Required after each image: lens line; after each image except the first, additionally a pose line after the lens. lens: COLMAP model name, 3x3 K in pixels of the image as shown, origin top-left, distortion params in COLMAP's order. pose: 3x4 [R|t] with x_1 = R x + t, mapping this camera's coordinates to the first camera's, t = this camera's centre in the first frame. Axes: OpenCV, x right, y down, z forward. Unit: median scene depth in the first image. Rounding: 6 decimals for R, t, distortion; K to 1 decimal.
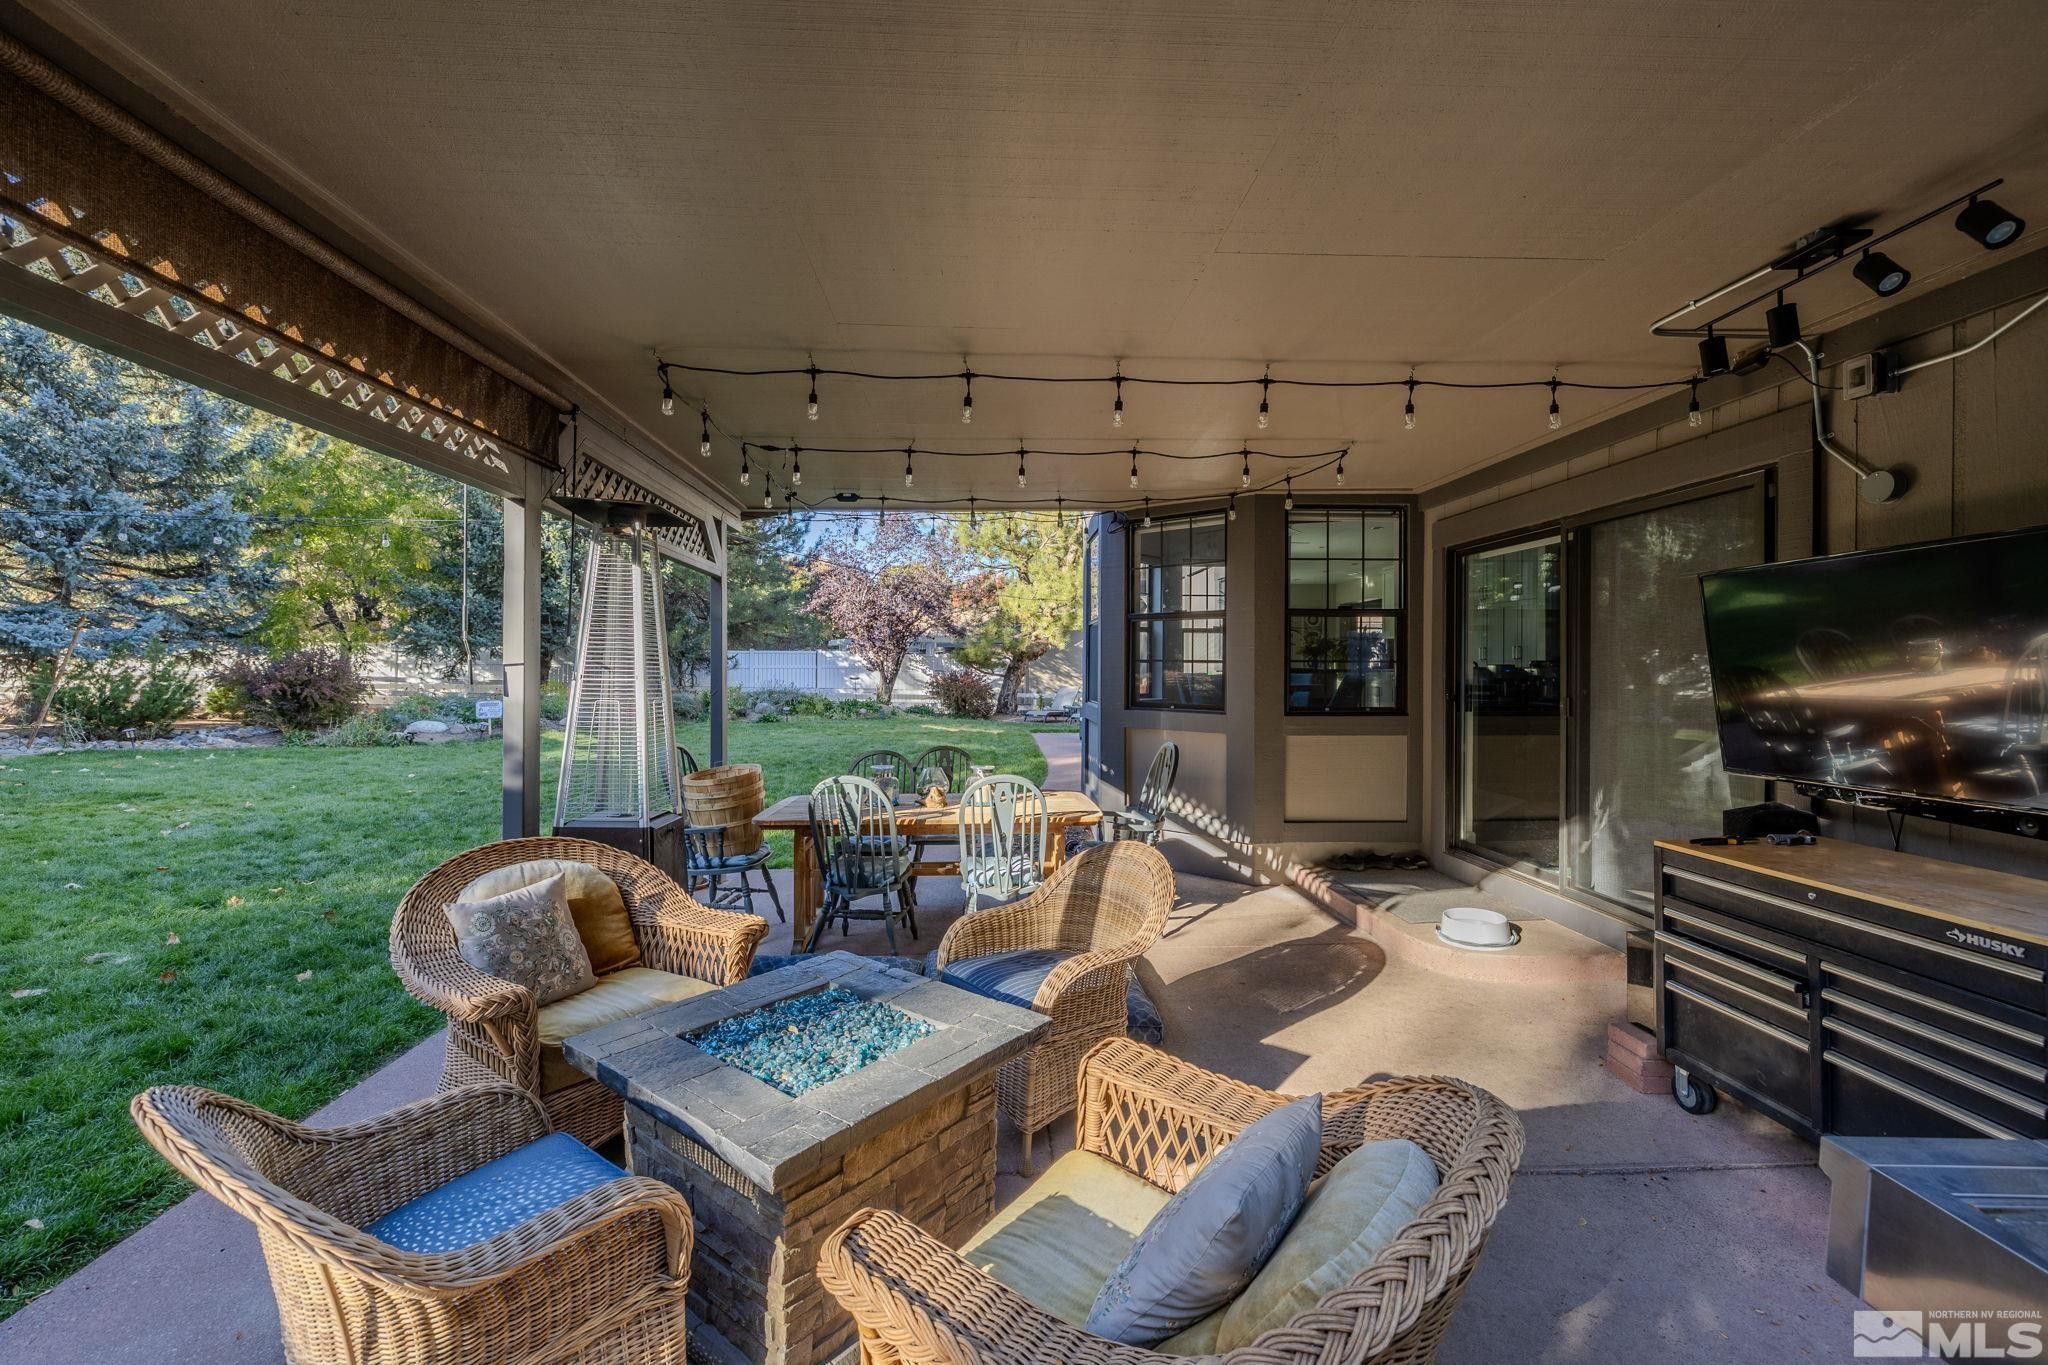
lens RADIAL K [[910.7, 0, 1017.6], [0, 910.7, 675.2], [0, 0, 1]] dist [-0.000742, 0.000202]
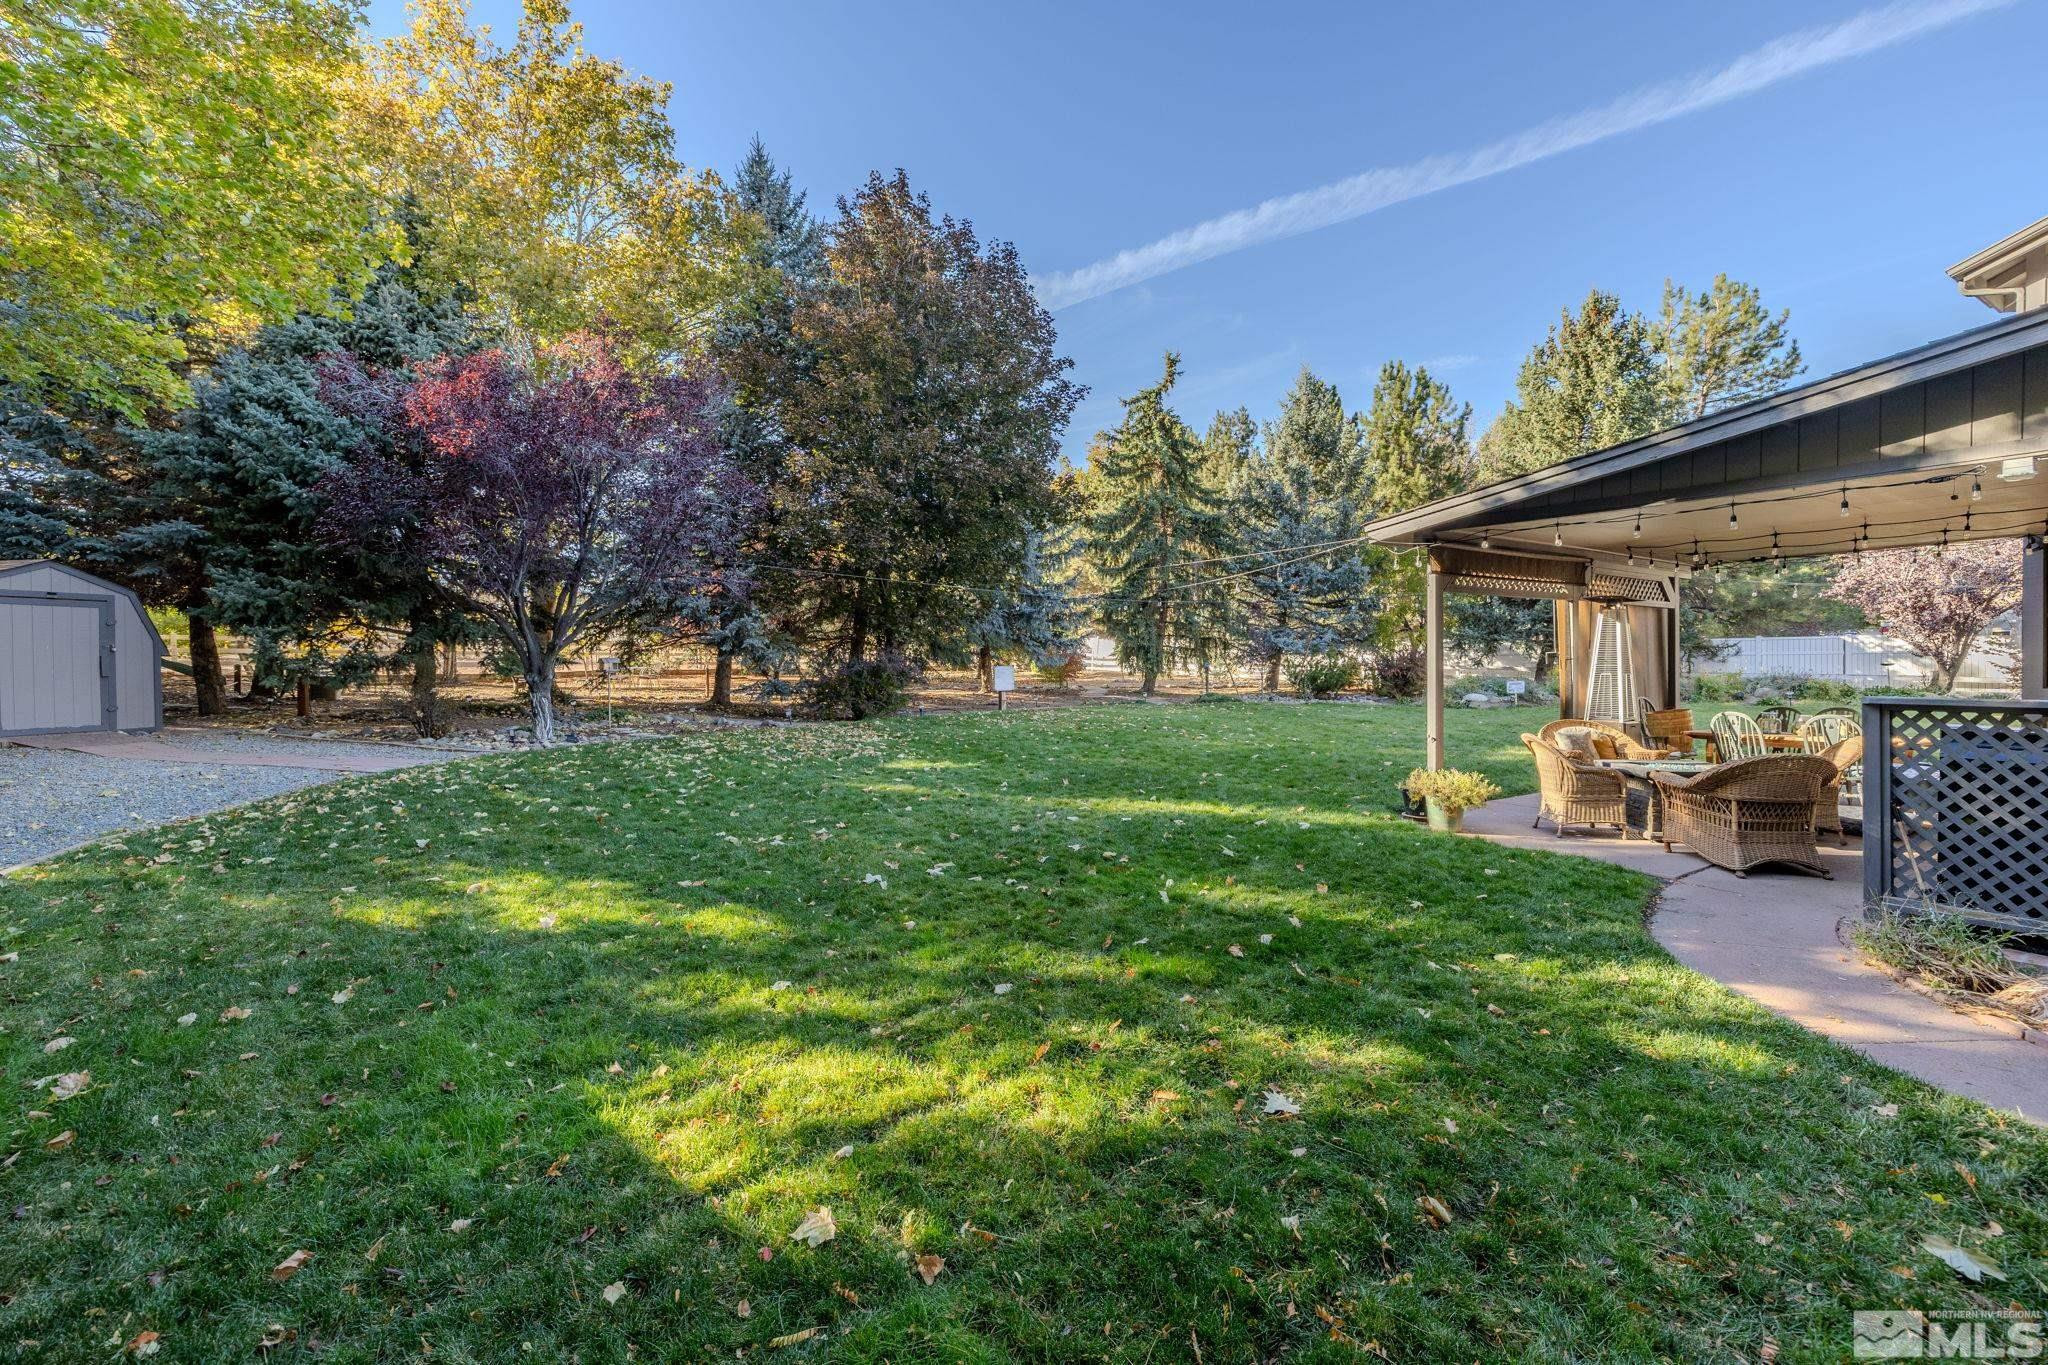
lens RADIAL K [[910.7, 0, 1017.6], [0, 910.7, 675.2], [0, 0, 1]] dist [-0.000742, 0.000202]
pose [[0.544320, 0.006464, -0.838853, 0.194587], [0.005658, 0.999919, 0.011377, -0.001878], [0.838859, -0.010939, 0.544239, -0.435968]]
